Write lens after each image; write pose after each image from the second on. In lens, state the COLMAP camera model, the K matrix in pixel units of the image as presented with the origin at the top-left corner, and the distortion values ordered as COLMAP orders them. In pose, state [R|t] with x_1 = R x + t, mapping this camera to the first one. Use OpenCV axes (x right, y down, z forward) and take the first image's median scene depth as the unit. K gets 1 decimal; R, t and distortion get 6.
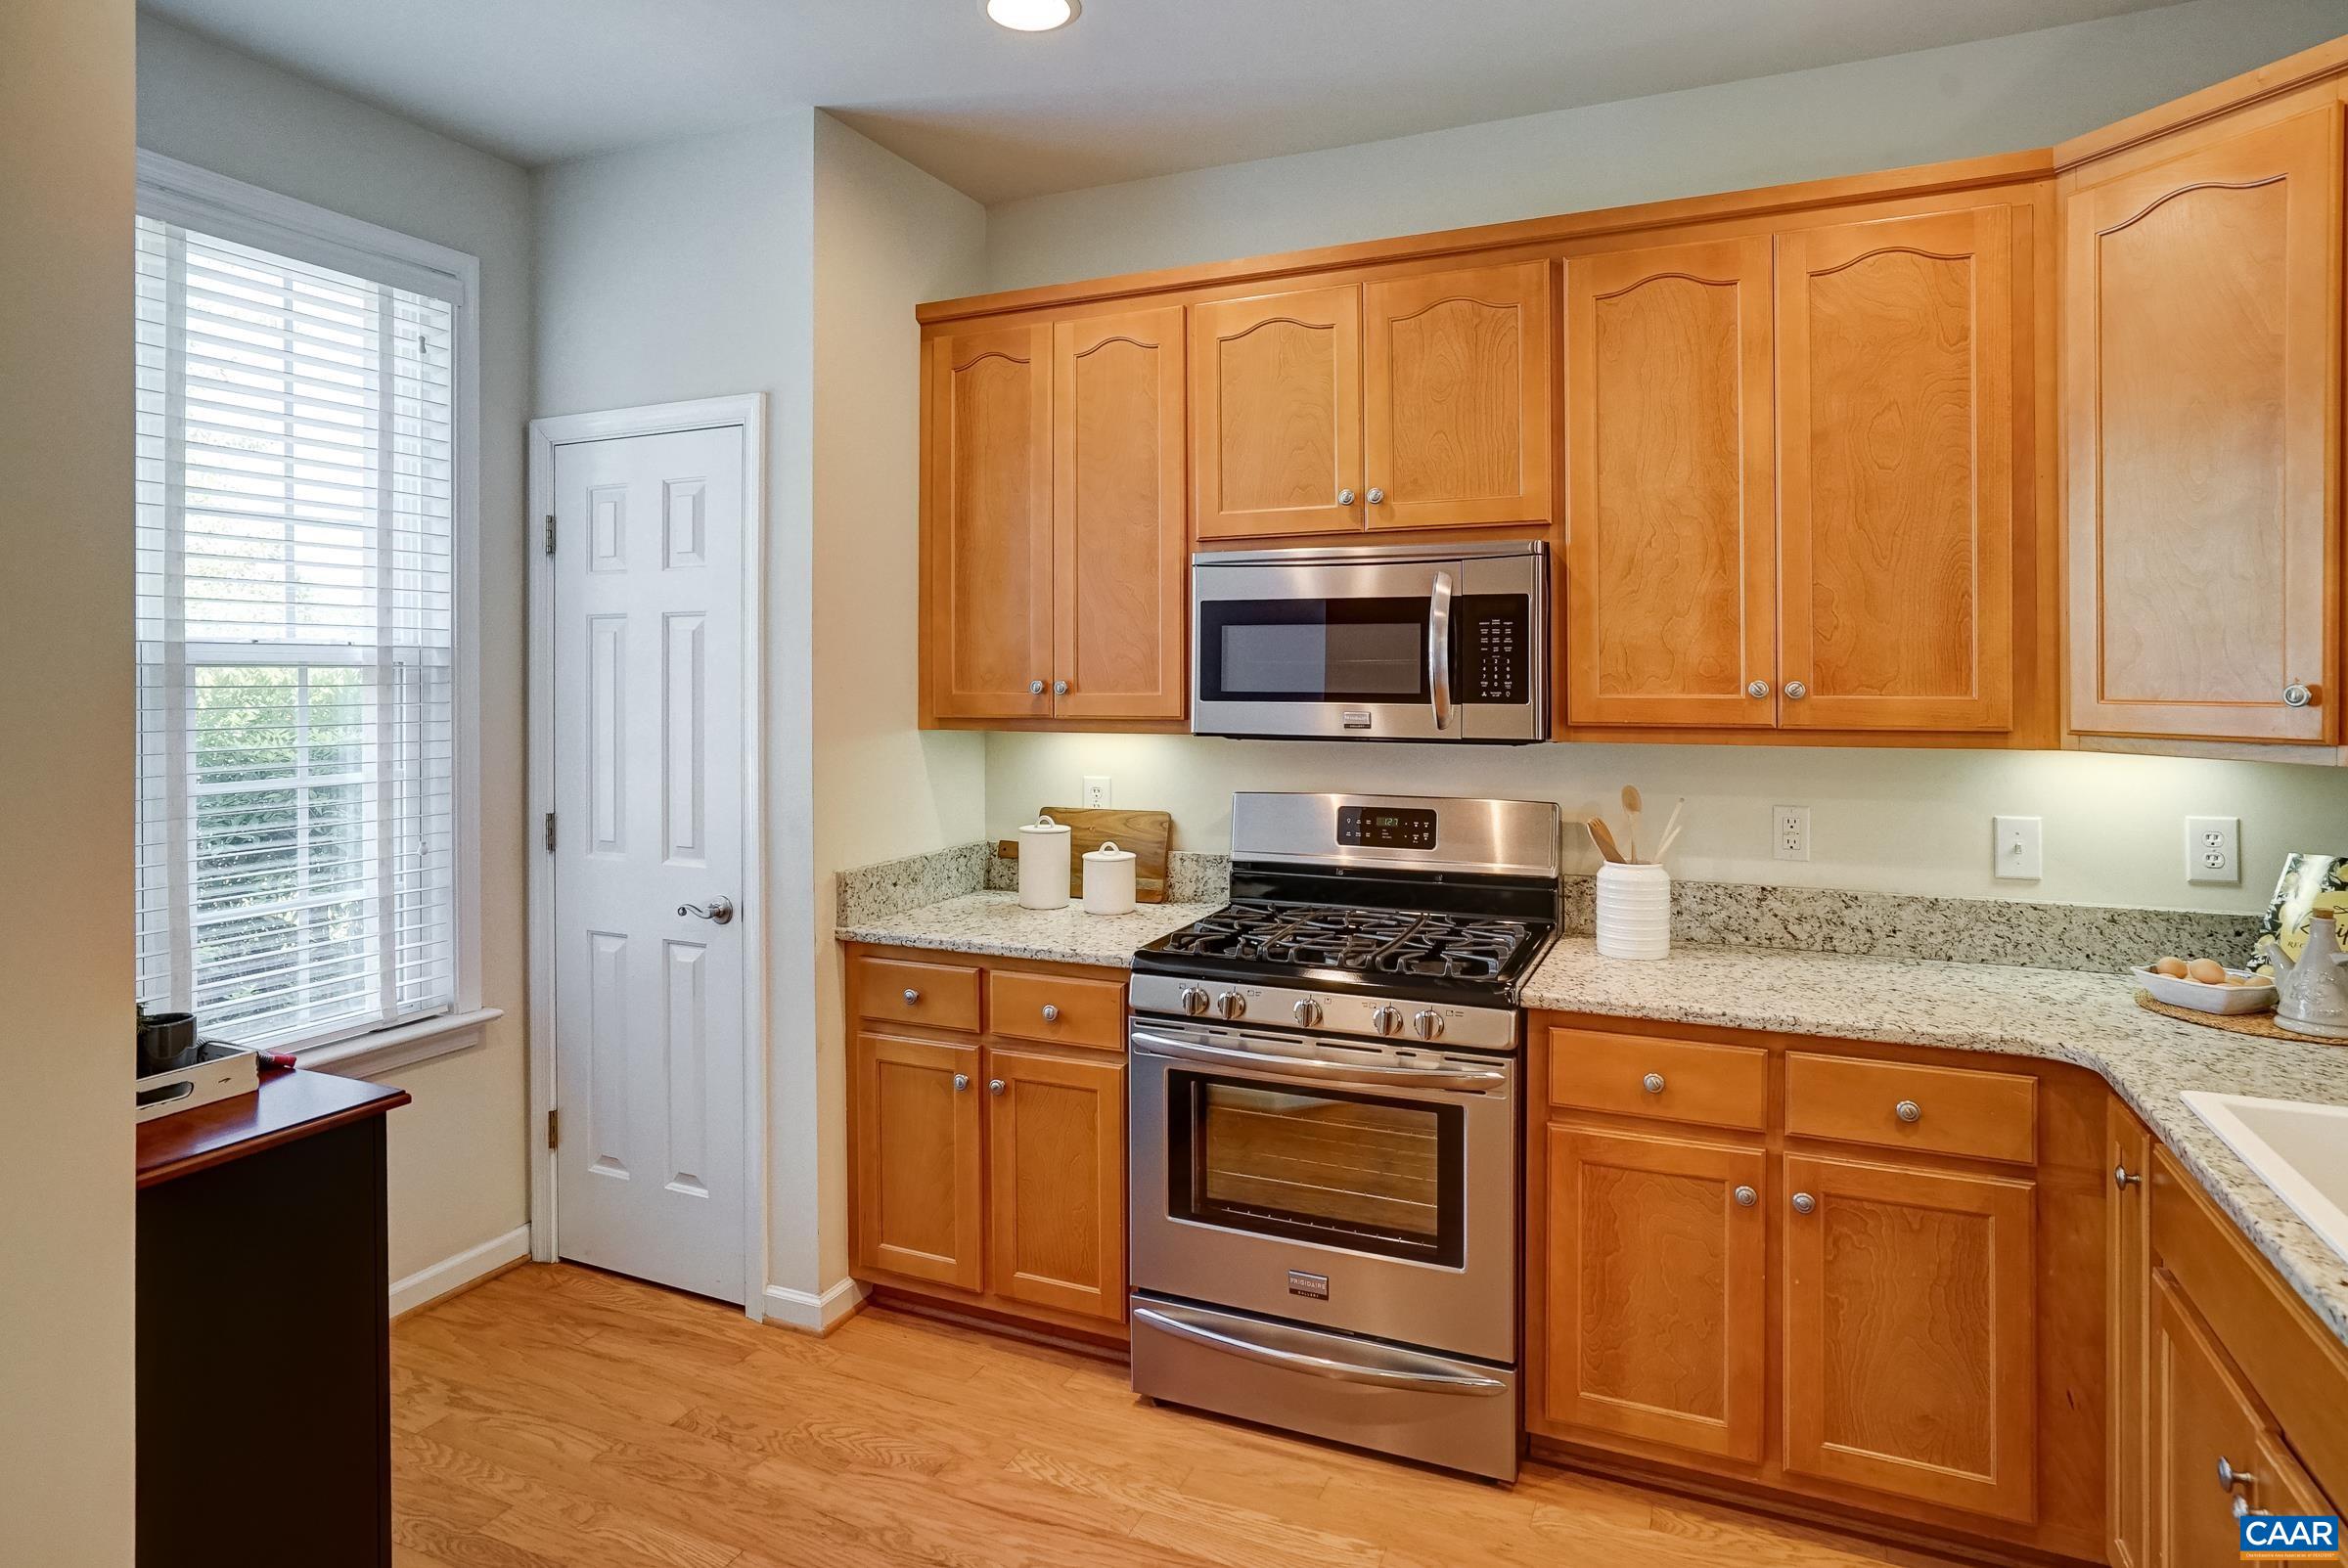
lens RADIAL K [[1310.3, 0, 1150.1], [0, 1310.3, 670.9], [0, 0, 1]] dist [-0.050729, 0.032920]
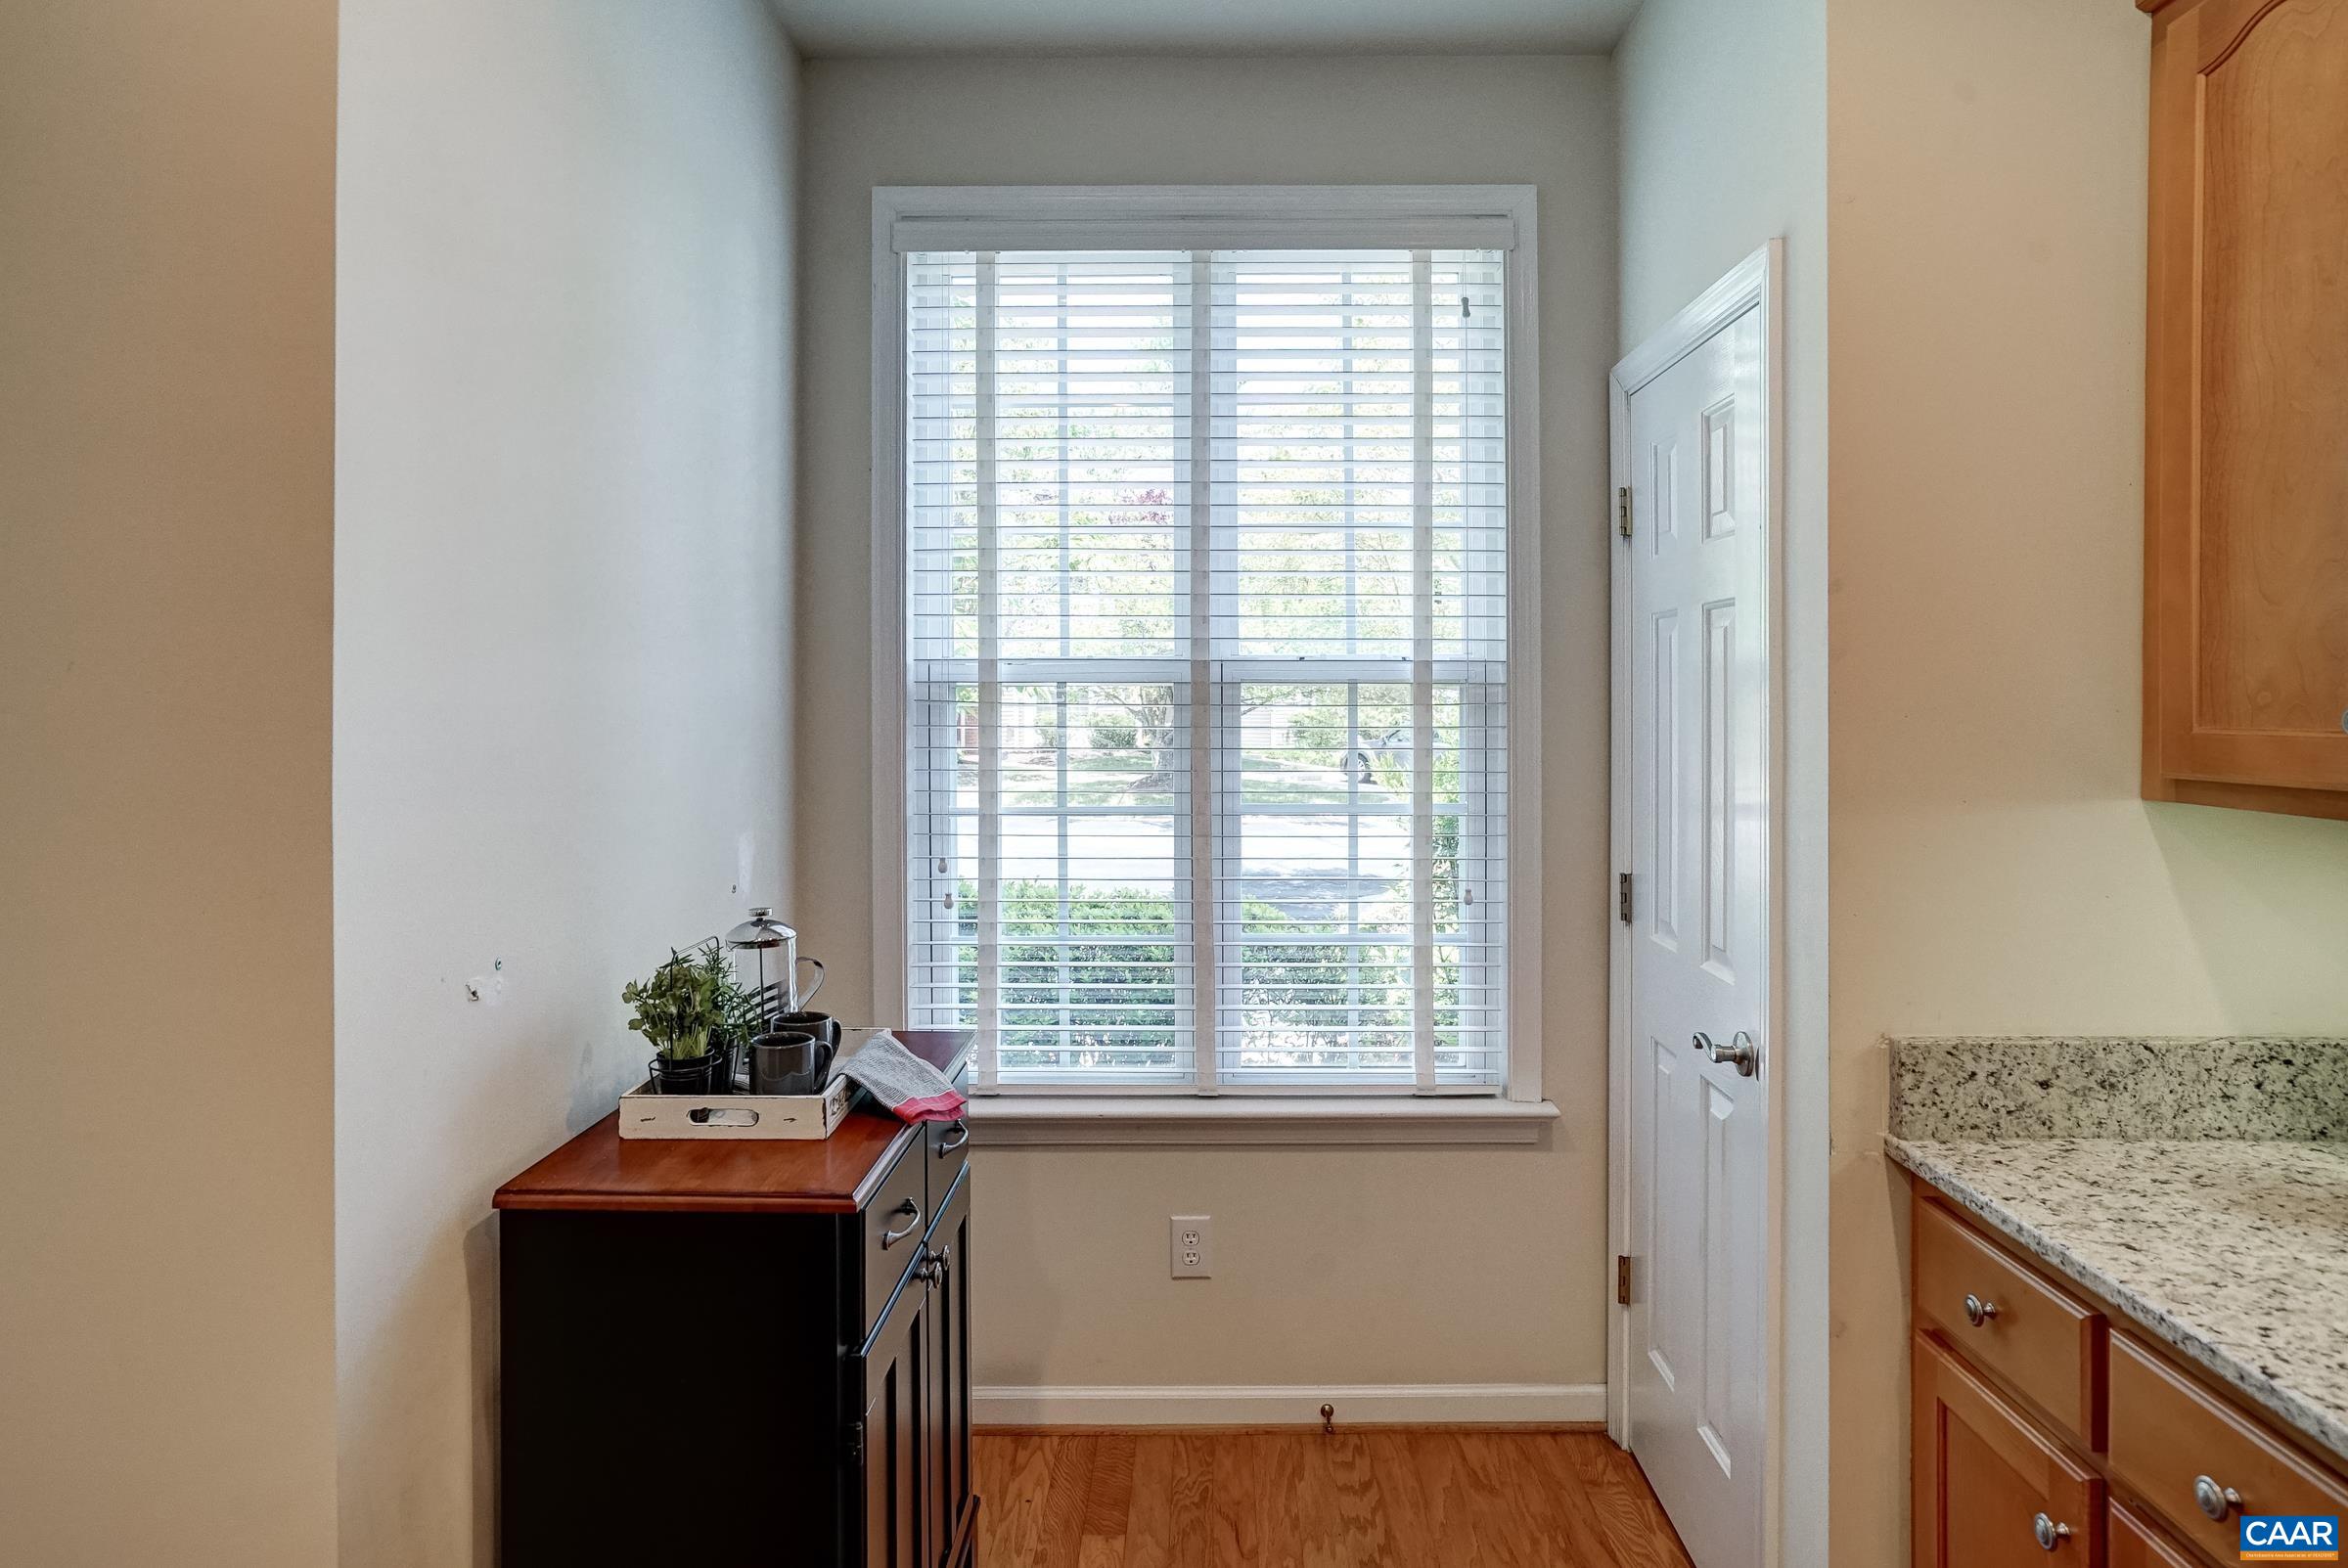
lens RADIAL K [[1312.6, 0, 1183.5], [0, 1312.6, 701.6], [0, 0, 1]] dist [-0.050213, 0.031755]
pose [[0.399564, 0.004994, -0.916692, 0.155681], [0.002109, 0.999978, 0.006367, 0.002320], [0.916703, -0.004478, 0.399544, 0.488883]]
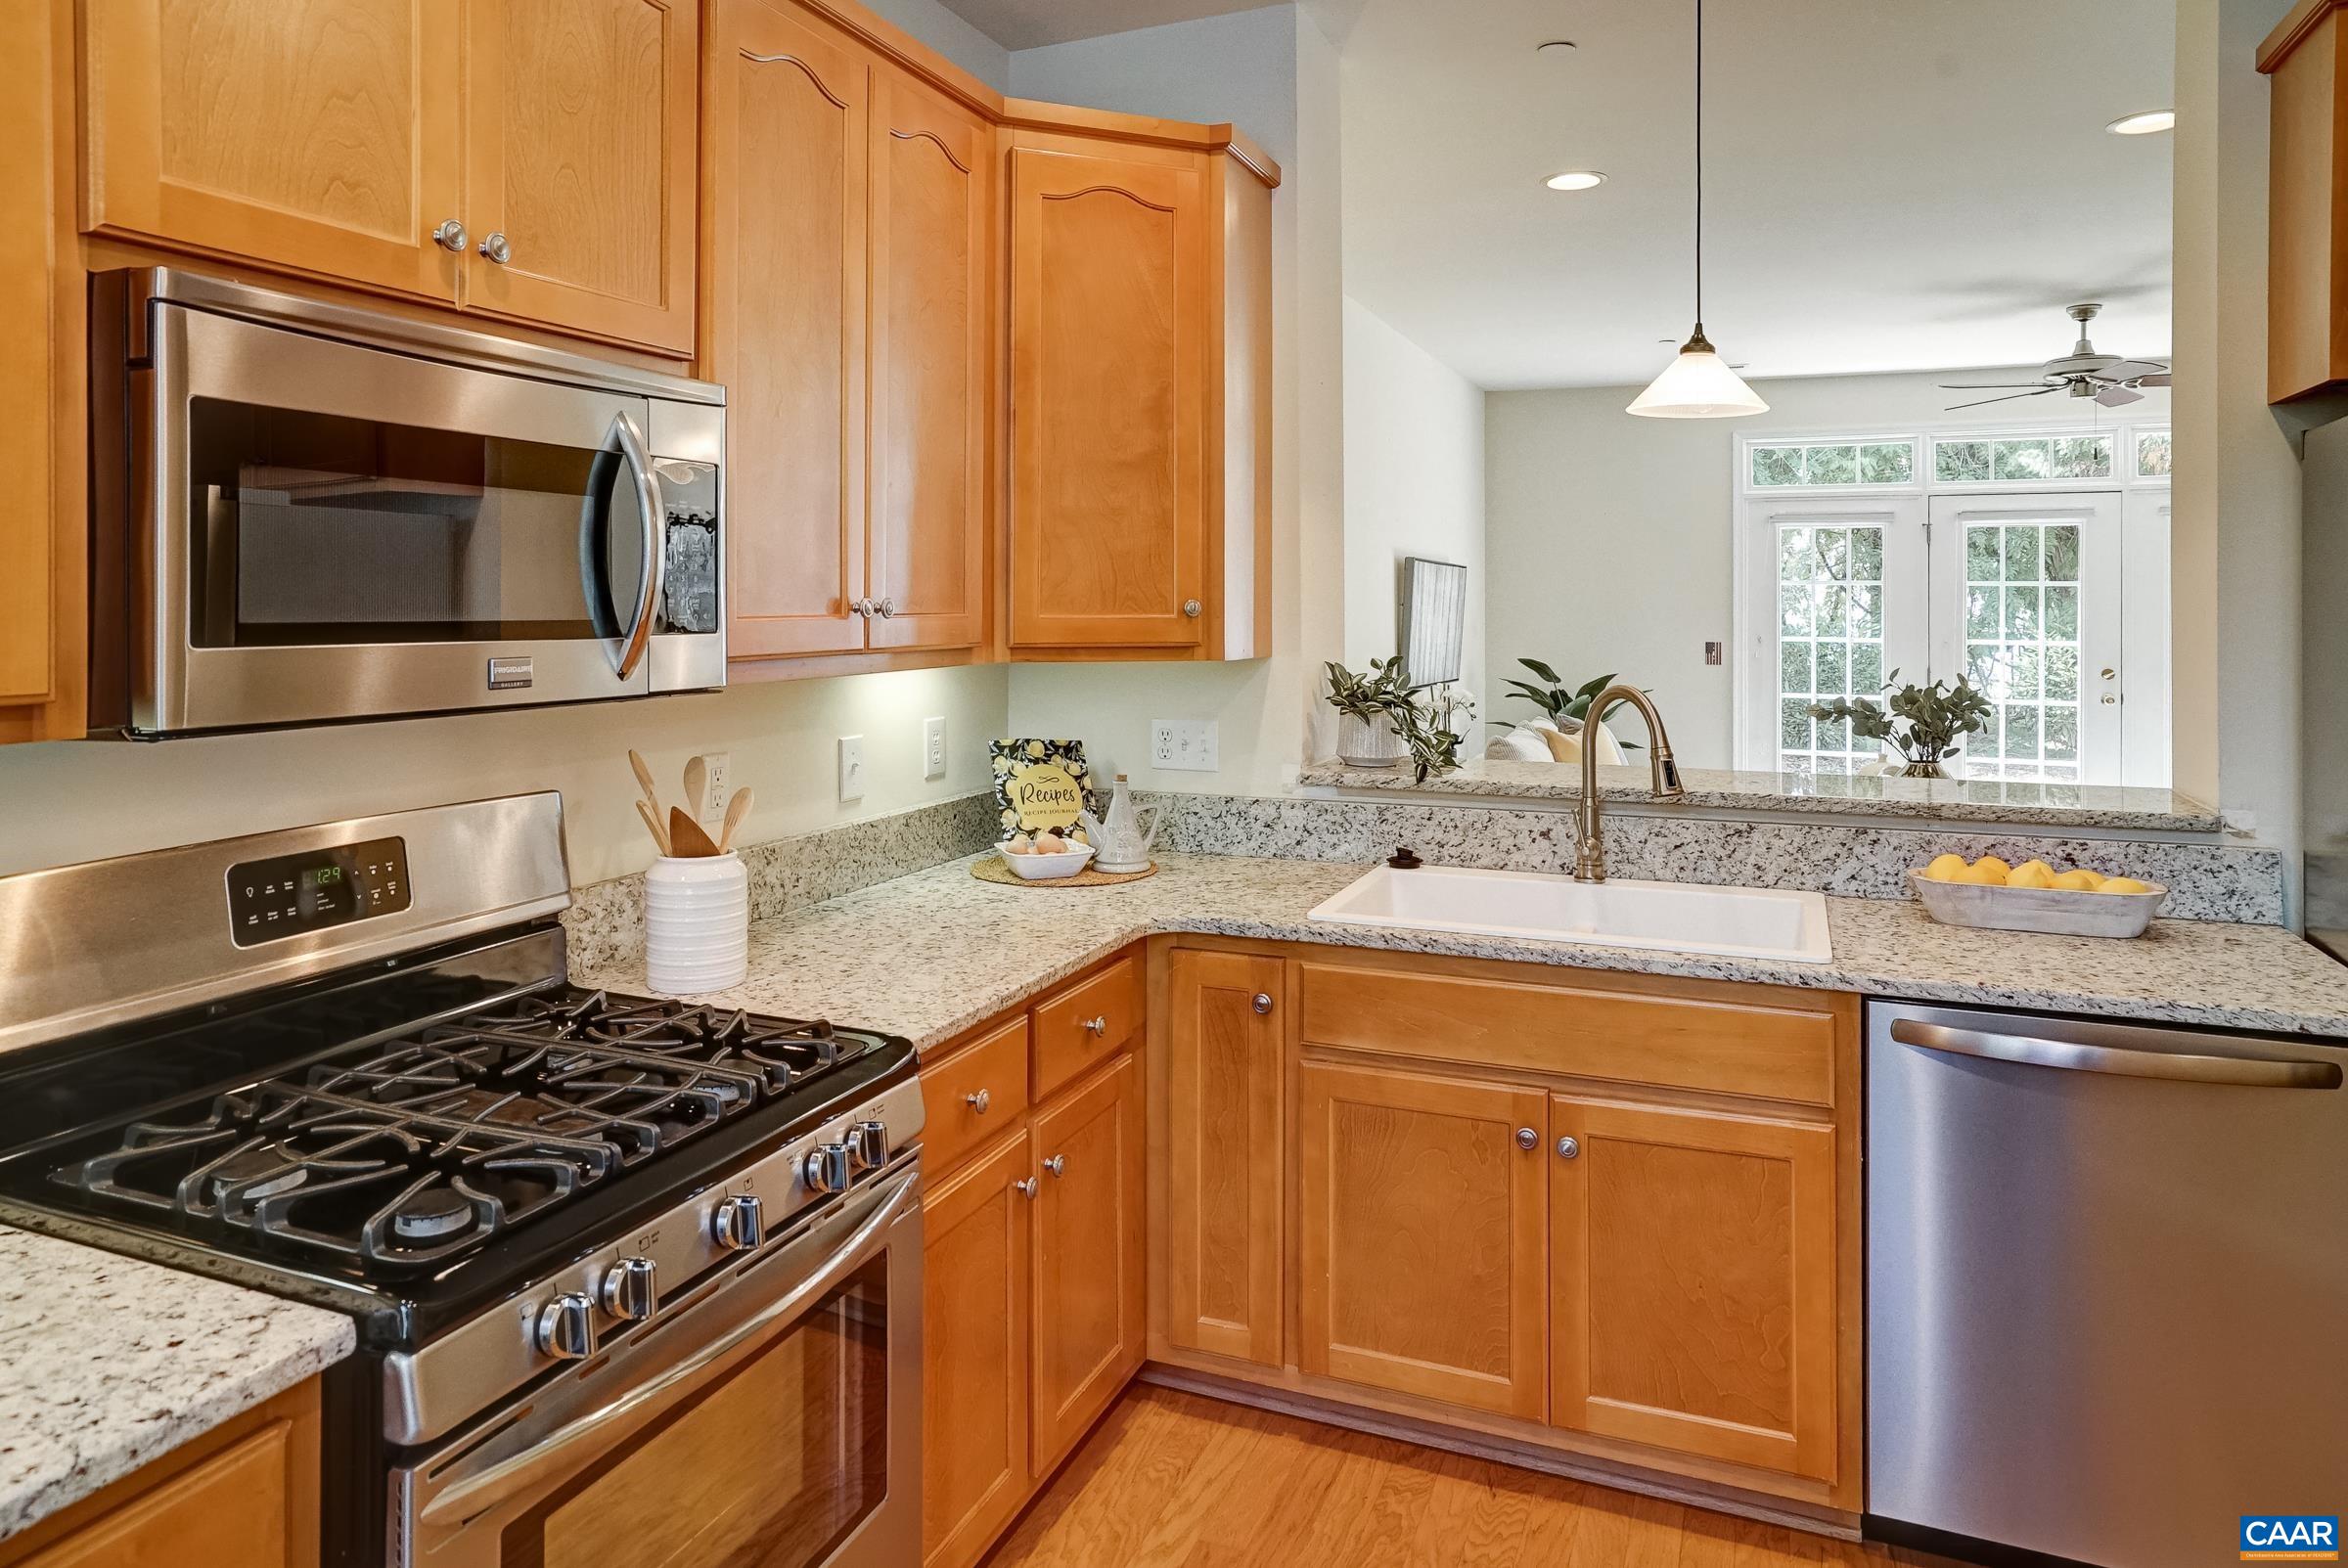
lens RADIAL K [[1470.3, 0, 1181.3], [0, 1470.3, 586.6], [0, 0, 1]] dist [-0.014434, 0.025654]
pose [[-0.035914, 0.010969, 0.999295, -0.399274], [-0.002332, 0.999936, -0.011060, 0.008785], [-0.999352, -0.002728, -0.035886, 0.690018]]
